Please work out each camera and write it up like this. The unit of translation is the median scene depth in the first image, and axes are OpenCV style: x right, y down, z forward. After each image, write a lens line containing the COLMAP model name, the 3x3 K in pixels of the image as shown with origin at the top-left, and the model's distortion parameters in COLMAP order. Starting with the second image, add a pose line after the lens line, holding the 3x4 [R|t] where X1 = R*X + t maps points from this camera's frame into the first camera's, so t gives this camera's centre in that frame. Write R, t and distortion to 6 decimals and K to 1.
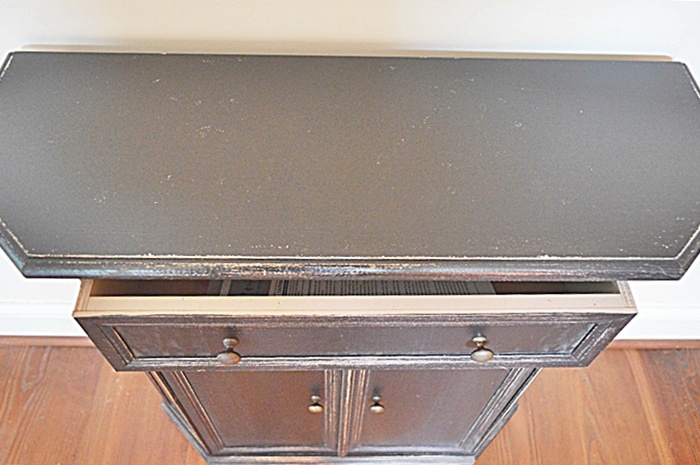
lens RADIAL K [[567.8, 0, 350.0], [0, 567.8, 232.5], [0, 0, 1]] dist [-0.005159, -0.001023]
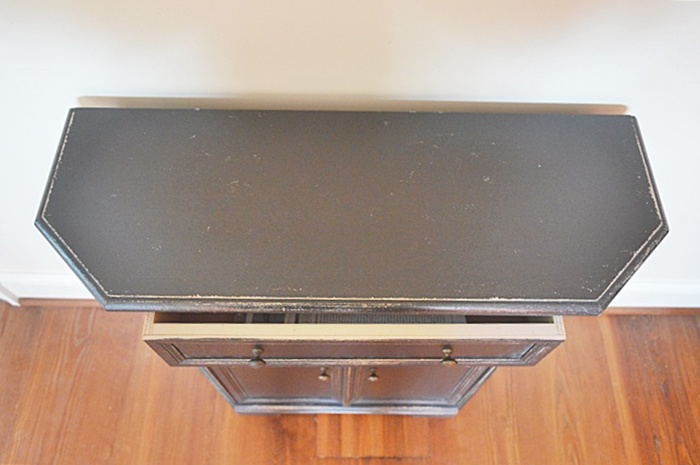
lens RADIAL K [[567.8, 0, 350.0], [0, 567.8, 232.5], [0, 0, 1]] dist [-0.005159, -0.001023]
pose [[0.999770, 0.009408, -0.019296, 0.024427], [-0.006693, 0.990652, 0.136249, -0.238064], [0.020397, -0.136088, 0.990487, -0.242064]]
